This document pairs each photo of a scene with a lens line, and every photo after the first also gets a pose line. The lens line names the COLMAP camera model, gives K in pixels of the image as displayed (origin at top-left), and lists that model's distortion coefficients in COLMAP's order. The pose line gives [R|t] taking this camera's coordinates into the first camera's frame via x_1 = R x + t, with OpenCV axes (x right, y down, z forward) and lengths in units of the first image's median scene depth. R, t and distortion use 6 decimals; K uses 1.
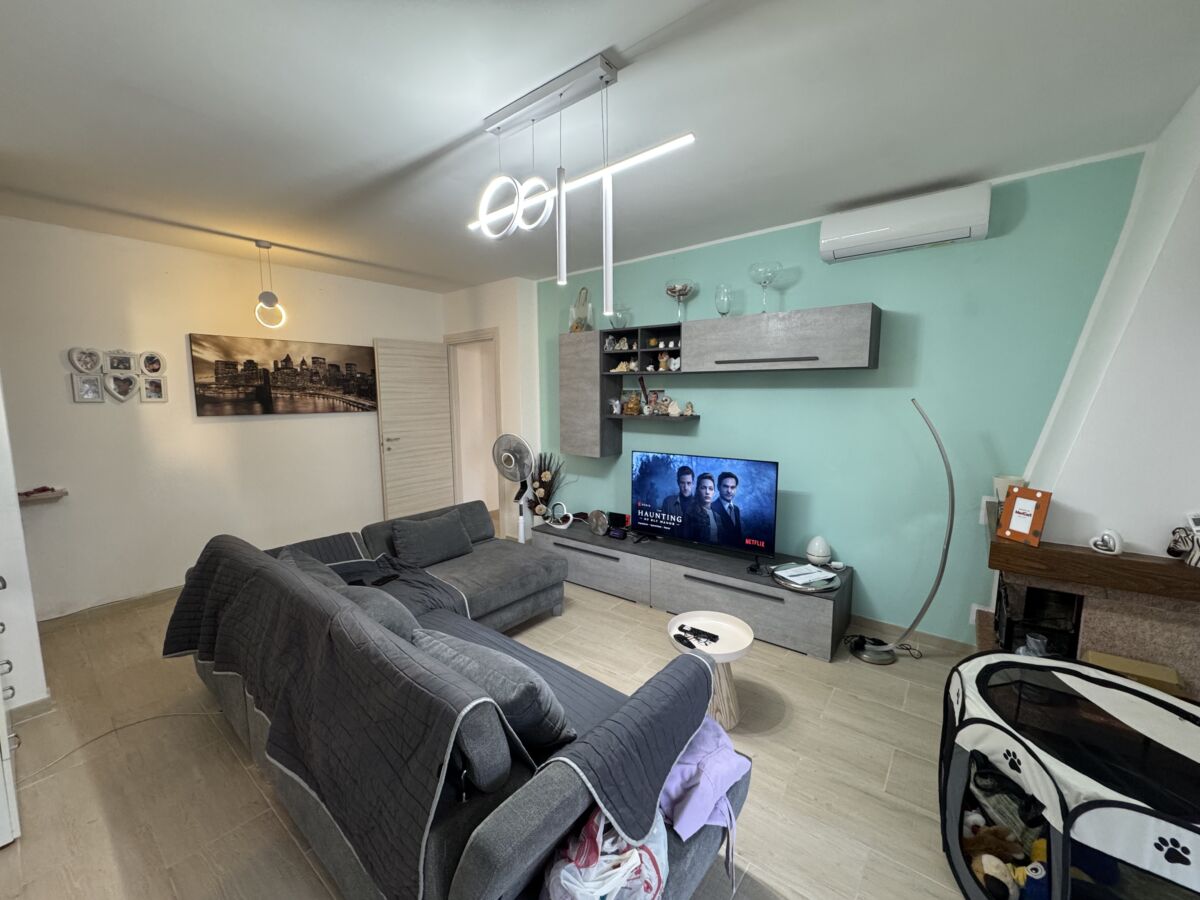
lens RADIAL K [[475.6, 0, 598.6], [0, 475.6, 451.1], [0, 0, 1]] dist [0.000679, -0.000005]
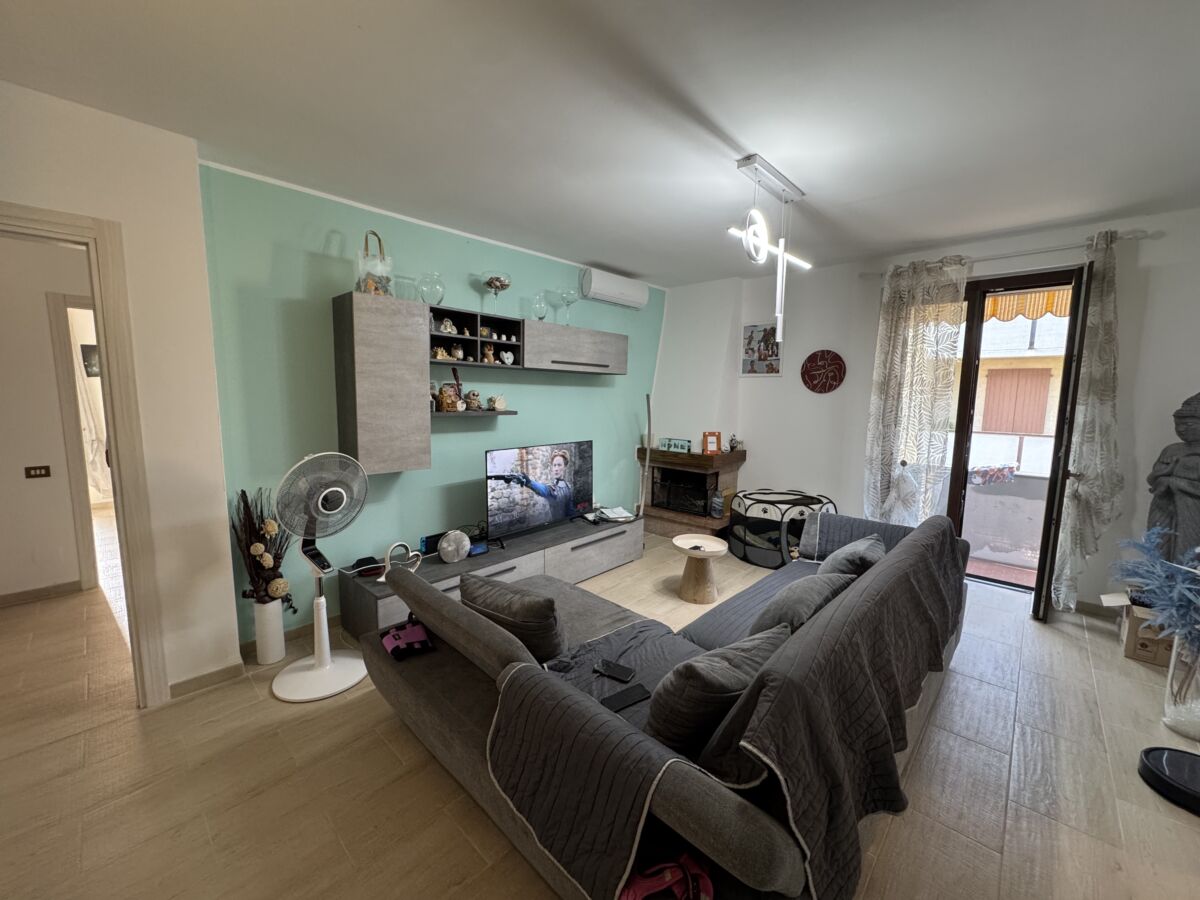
lens RADIAL K [[475.6, 0, 595.0], [0, 475.6, 451.6], [0, 0, 1]] dist [0.000679, -0.000005]
pose [[0.095278, -0.113706, 0.988935, -0.832313], [0.107118, 0.988857, 0.103377, -0.073102], [-0.989671, 0.096083, 0.106396, 0.731838]]
